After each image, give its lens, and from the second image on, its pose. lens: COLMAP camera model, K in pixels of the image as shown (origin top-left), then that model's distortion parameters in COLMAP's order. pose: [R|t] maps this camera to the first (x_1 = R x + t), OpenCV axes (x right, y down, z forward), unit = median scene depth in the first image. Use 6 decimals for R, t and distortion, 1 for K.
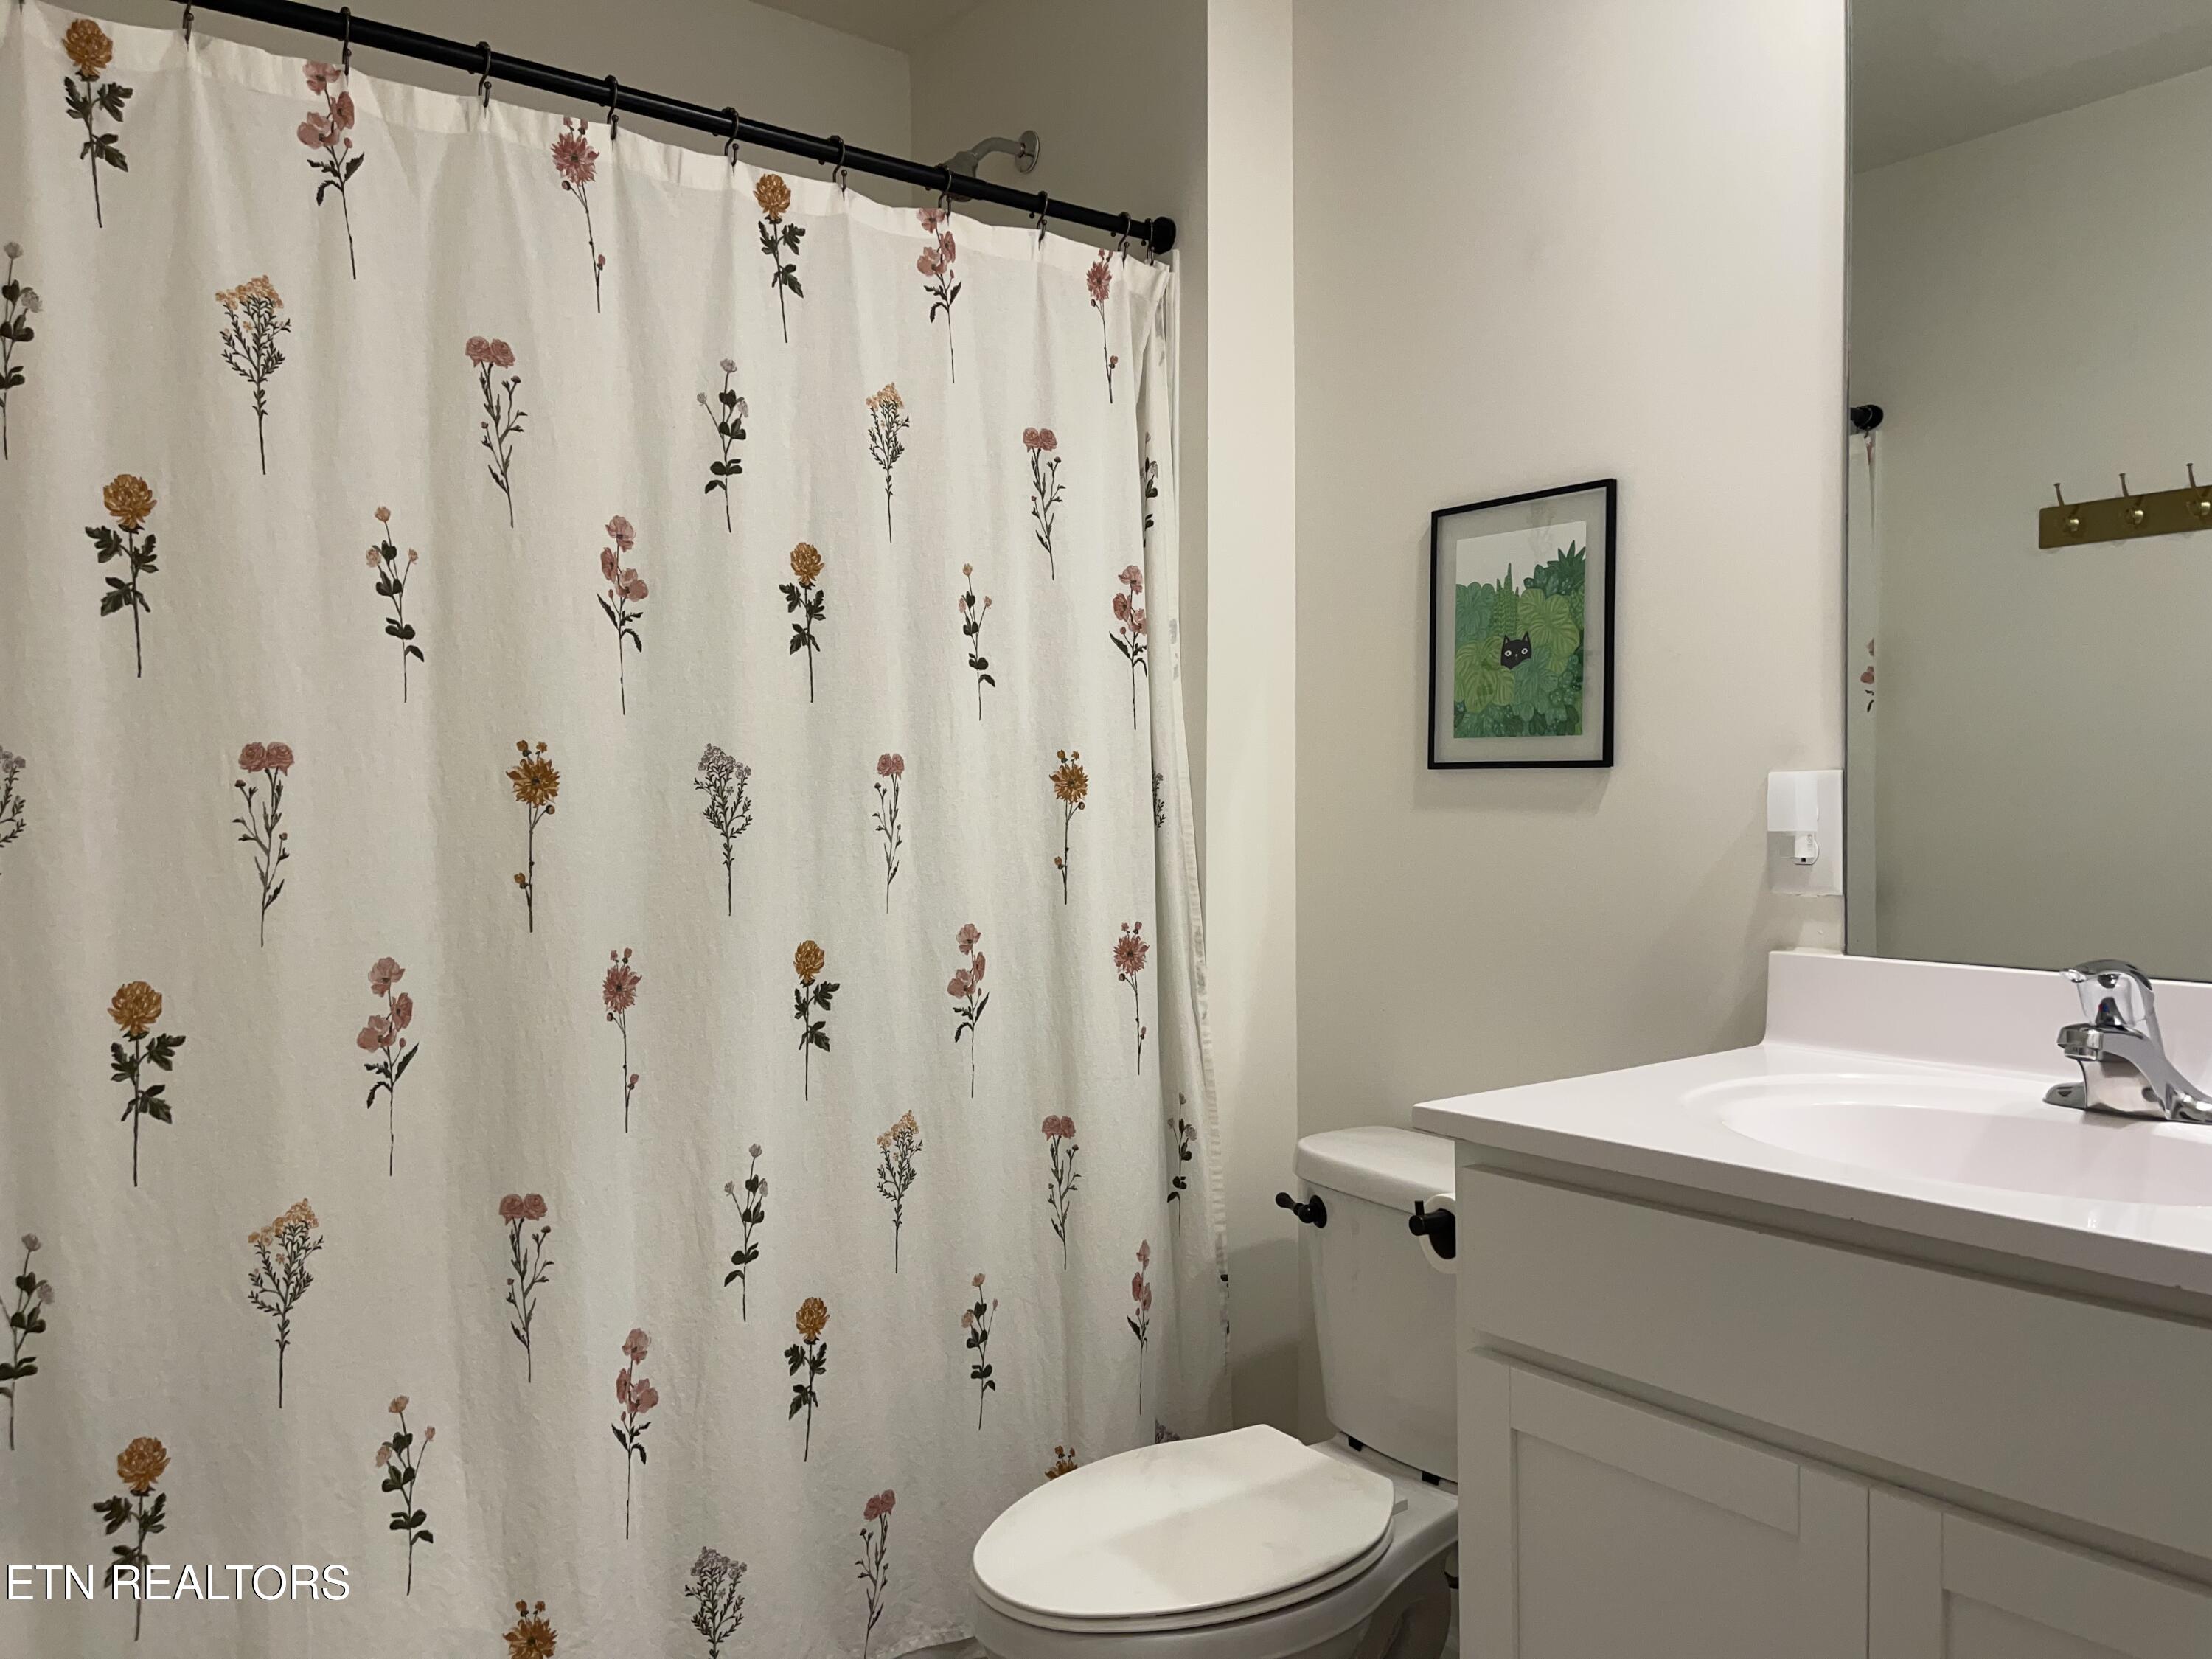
lens RADIAL K [[1662.2, 0, 1125.1], [0, 1662.2, 785.9], [0, 0, 1]] dist [0.080497, -0.095886]
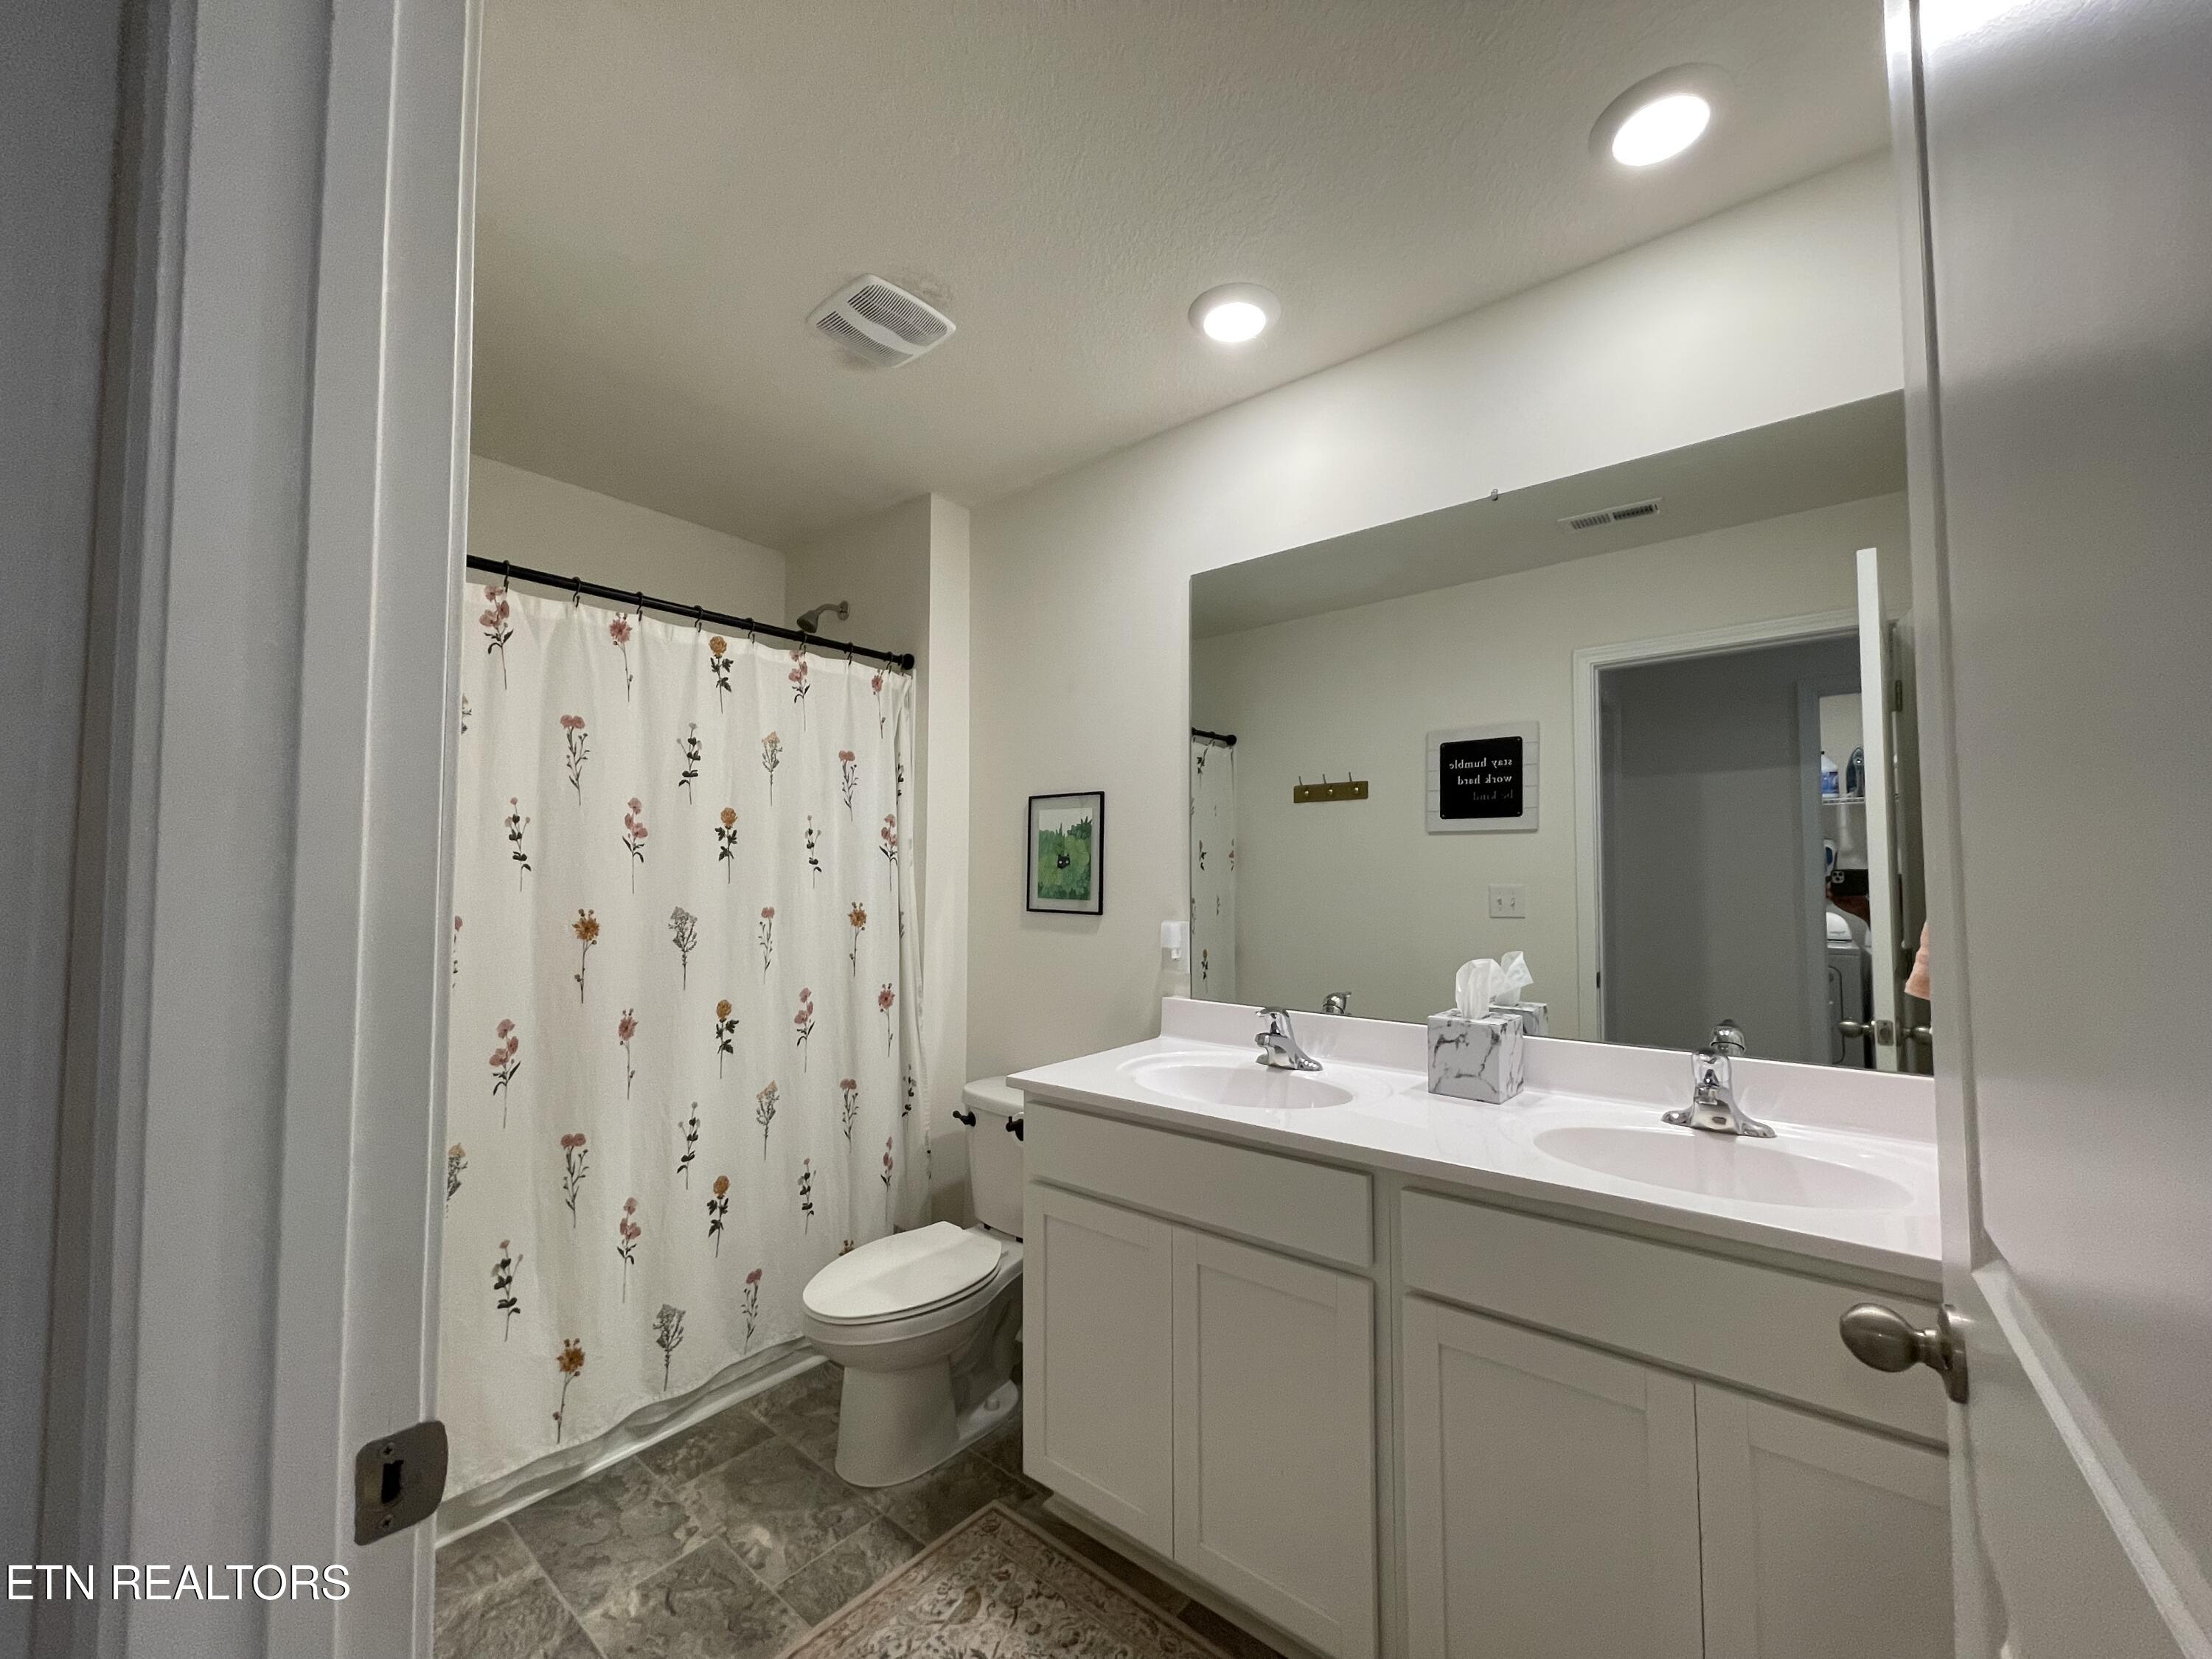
lens RADIAL K [[886.1, 0, 1096.3], [0, 886.1, 819.6], [0, 0, 1]] dist [-0.002228, 0.000271]
pose [[0.974755, 0.018729, 0.222489, 0.010513], [-0.005514, 0.998191, -0.059870, -0.069138], [-0.223208, 0.057131, 0.973095, -0.184183]]
